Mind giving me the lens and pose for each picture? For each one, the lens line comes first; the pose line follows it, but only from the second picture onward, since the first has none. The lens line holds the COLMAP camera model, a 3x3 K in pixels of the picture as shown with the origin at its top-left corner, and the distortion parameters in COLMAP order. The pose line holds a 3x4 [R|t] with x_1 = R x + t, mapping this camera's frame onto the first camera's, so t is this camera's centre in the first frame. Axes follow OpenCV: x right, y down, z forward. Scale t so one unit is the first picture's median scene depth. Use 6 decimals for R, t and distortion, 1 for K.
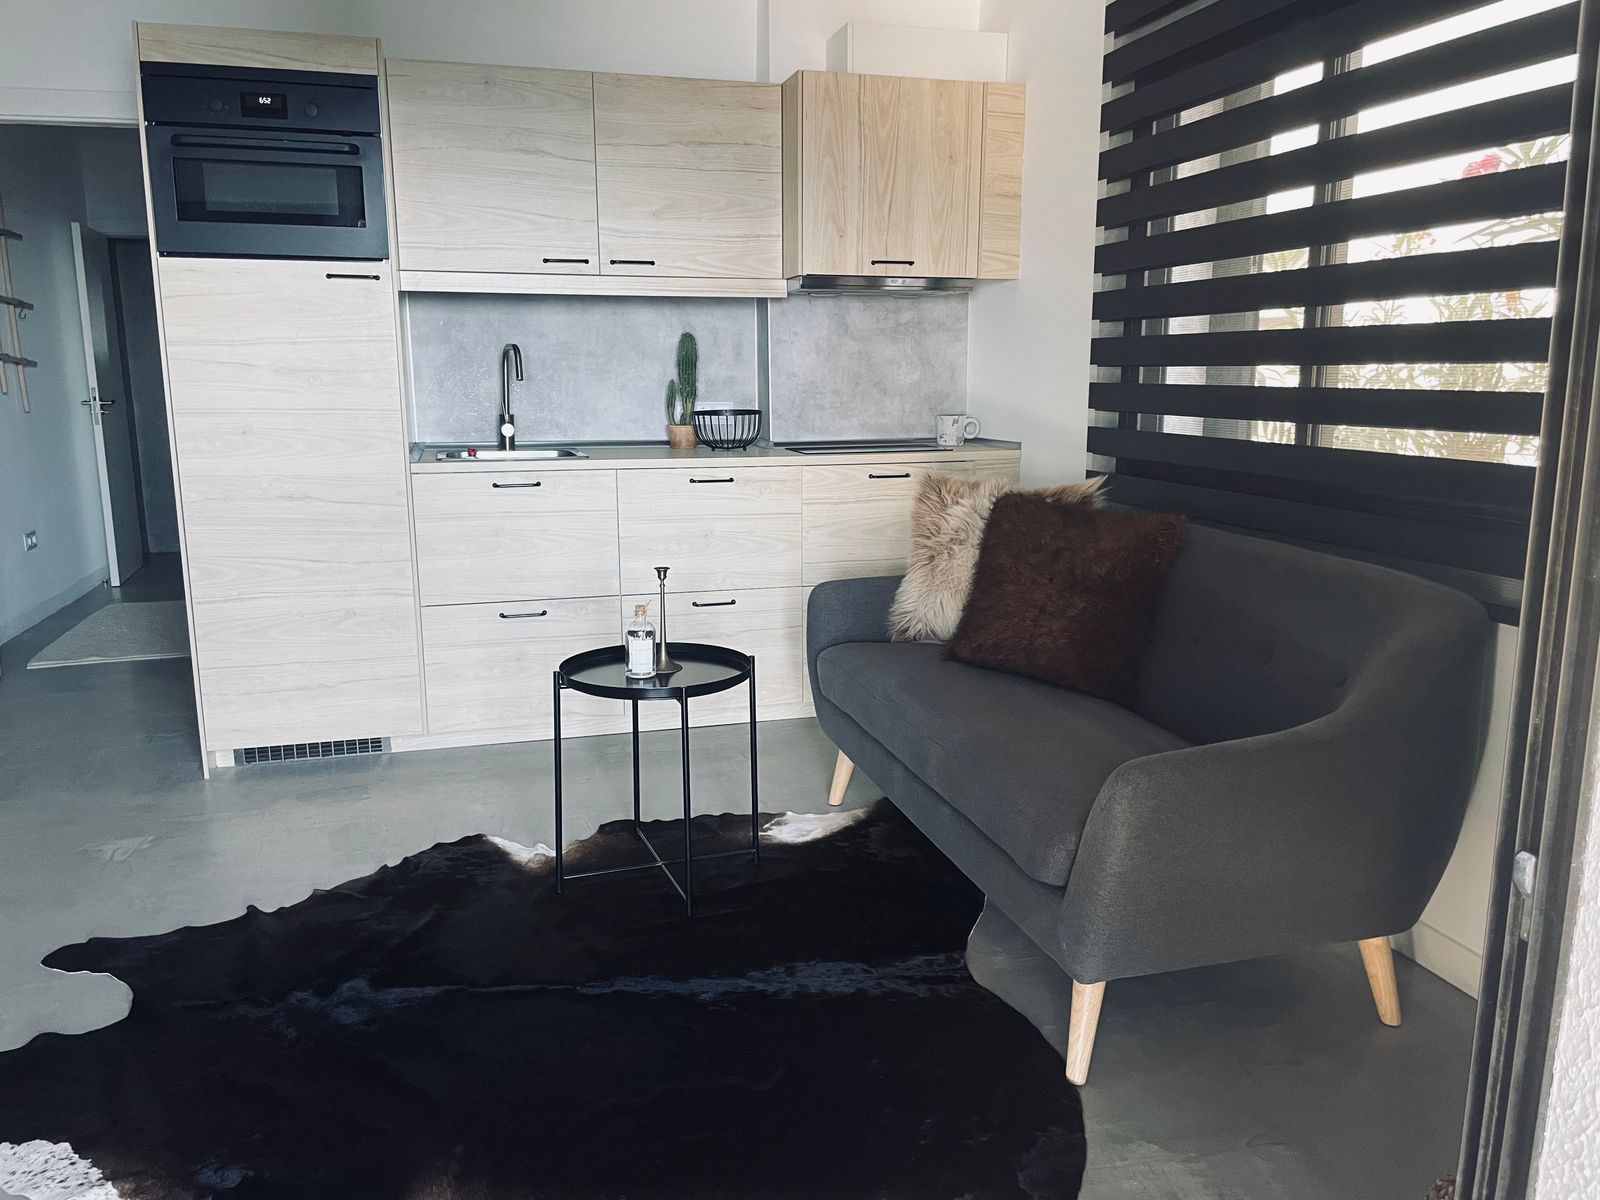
lens RADIAL K [[1202.1, 0, 804.2], [0, 1202.1, 595.3], [0, 0, 1]] dist [0.077708, -0.112540]
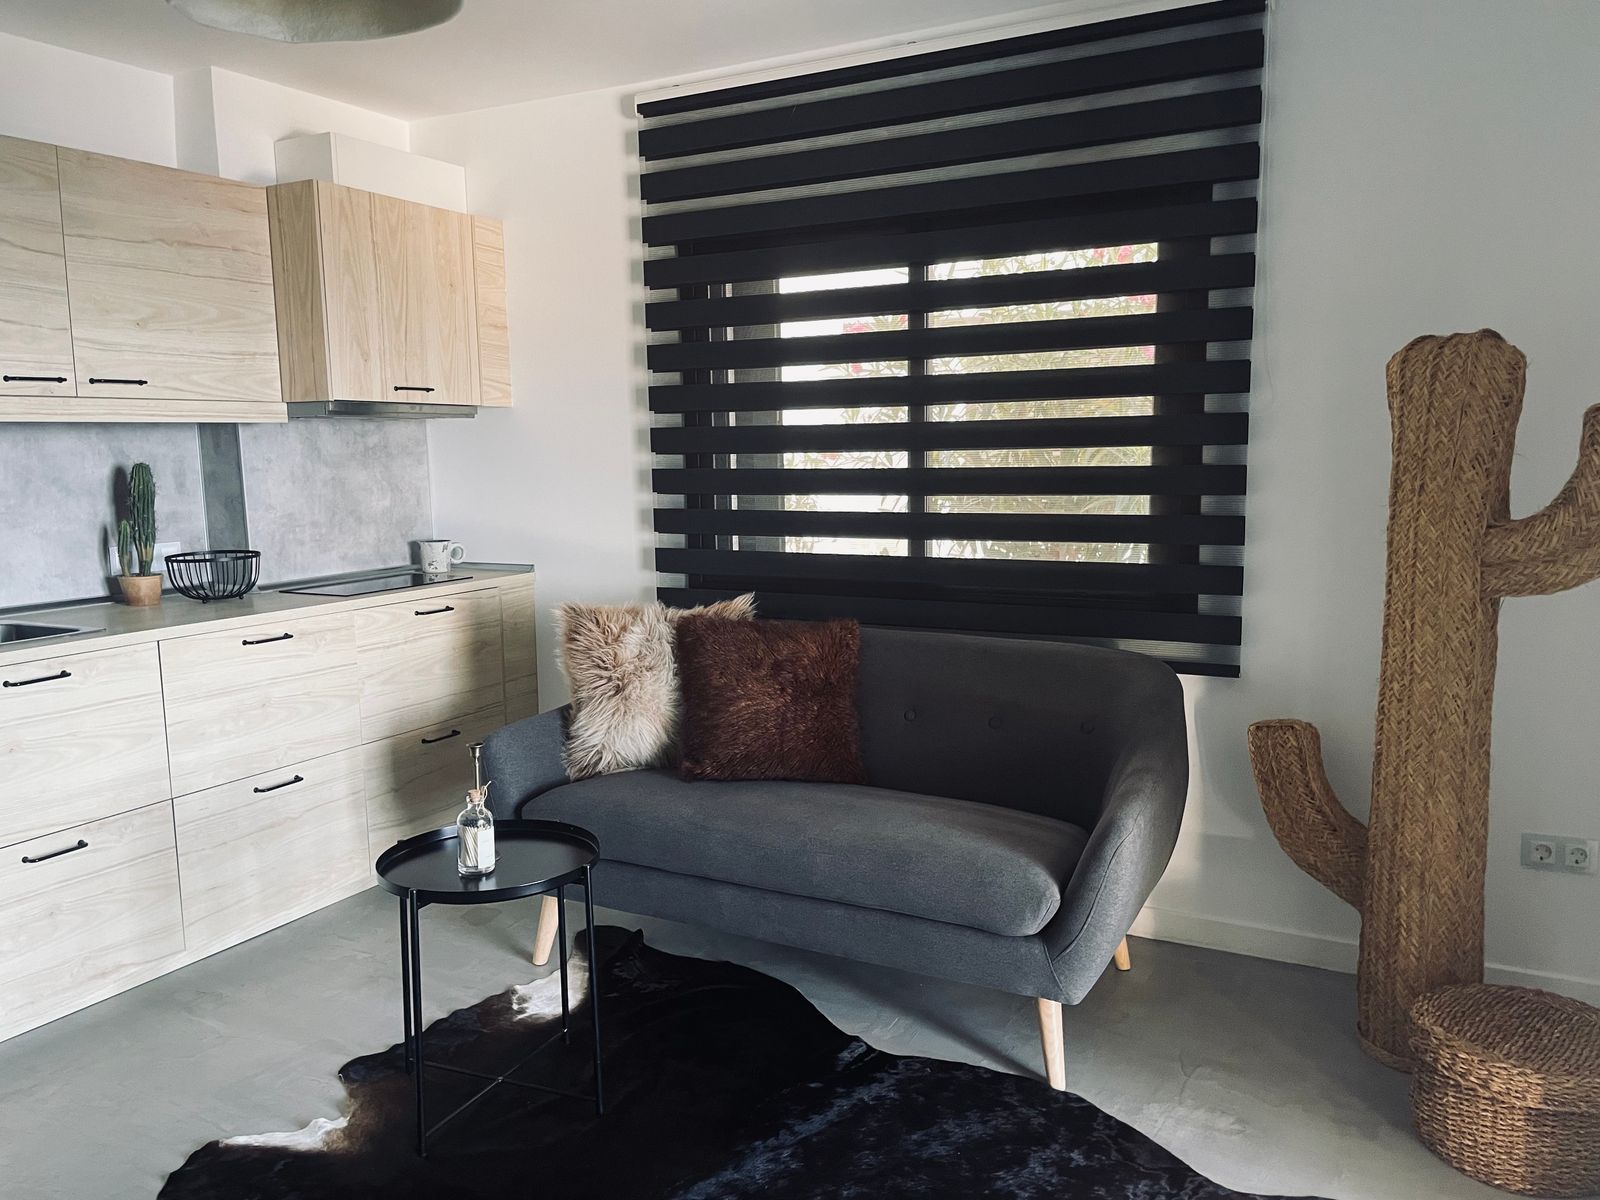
lens RADIAL K [[1175.9, 0, 805.4], [0, 1175.9, 602.1], [0, 0, 1]] dist [0.050059, -0.103761]
pose [[0.689585, -0.103359, 0.716791, -0.395591], [0.145922, 0.989294, 0.002270, -0.066409], [-0.709352, 0.103030, 0.697284, 0.150949]]
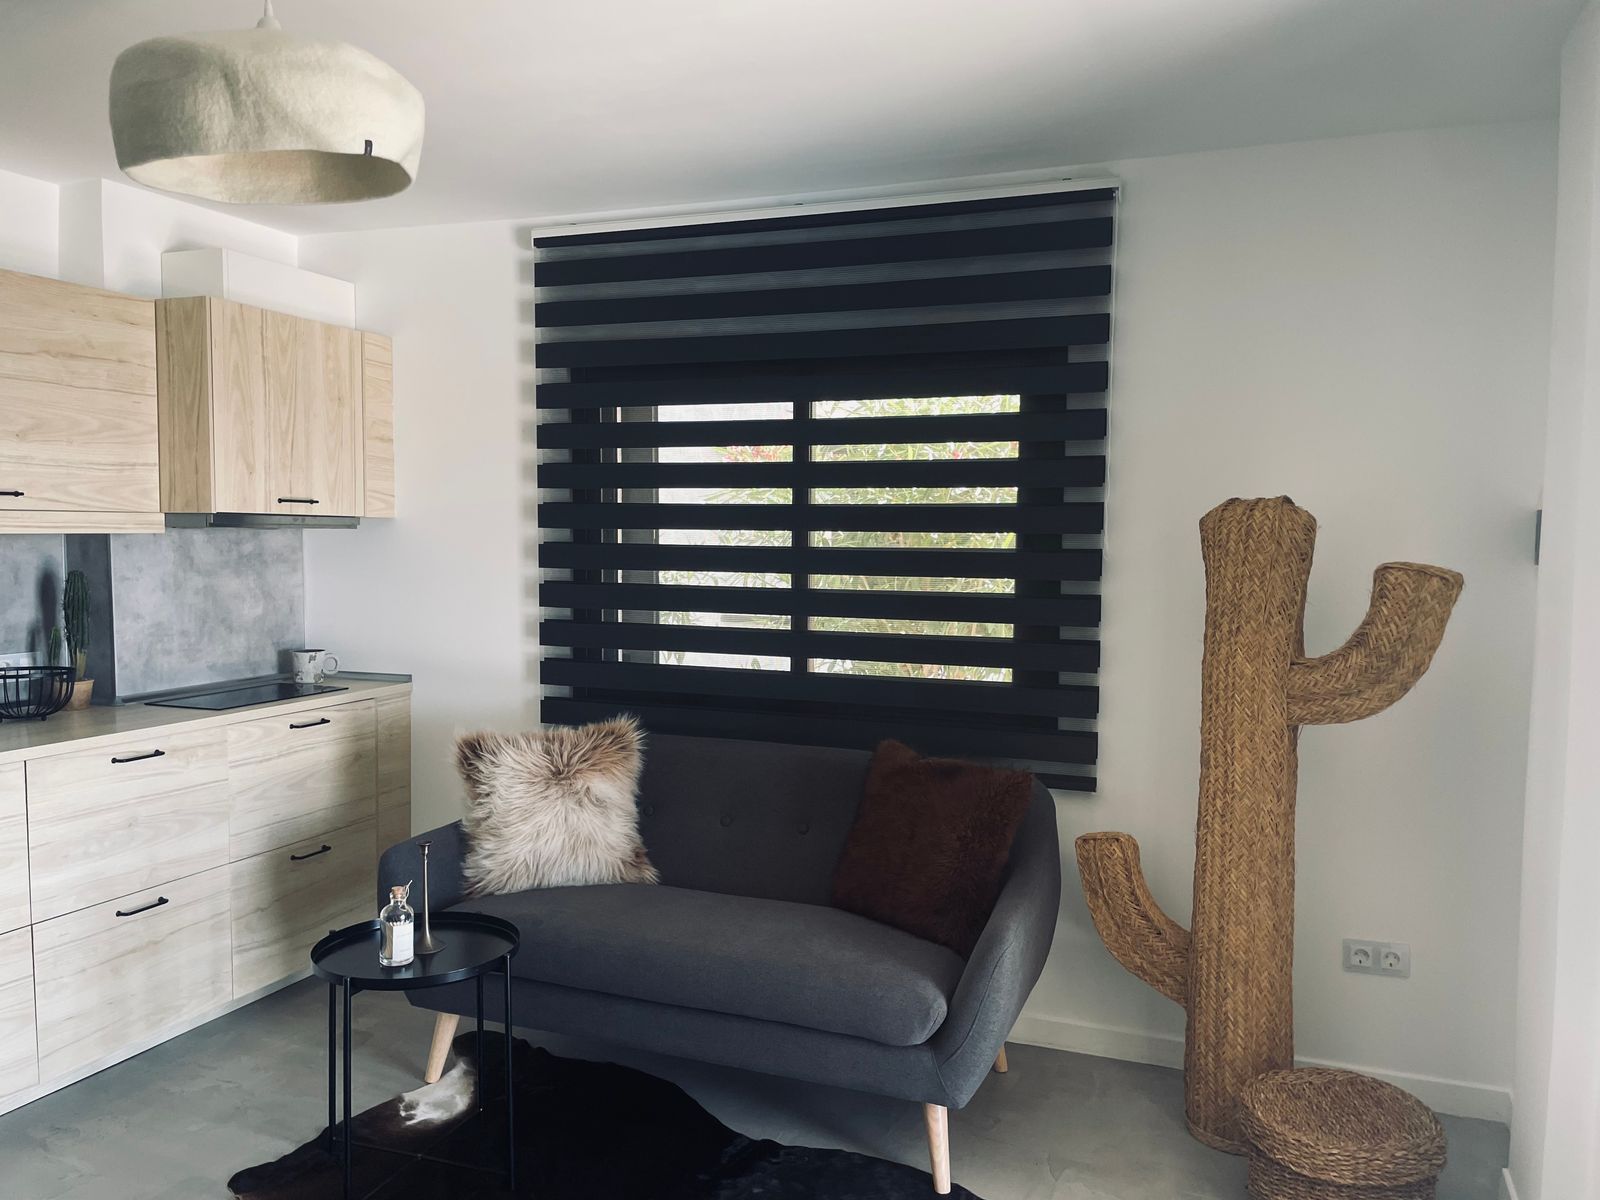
lens RADIAL K [[1202.1, 0, 804.2], [0, 1202.1, 595.3], [0, 0, 1]] dist [0.077708, -0.112540]
pose [[0.603094, -0.034565, 0.796921, -0.447946], [0.139815, 0.988175, -0.062949, -0.085708], [-0.785321, 0.149386, 0.600795, 0.124607]]
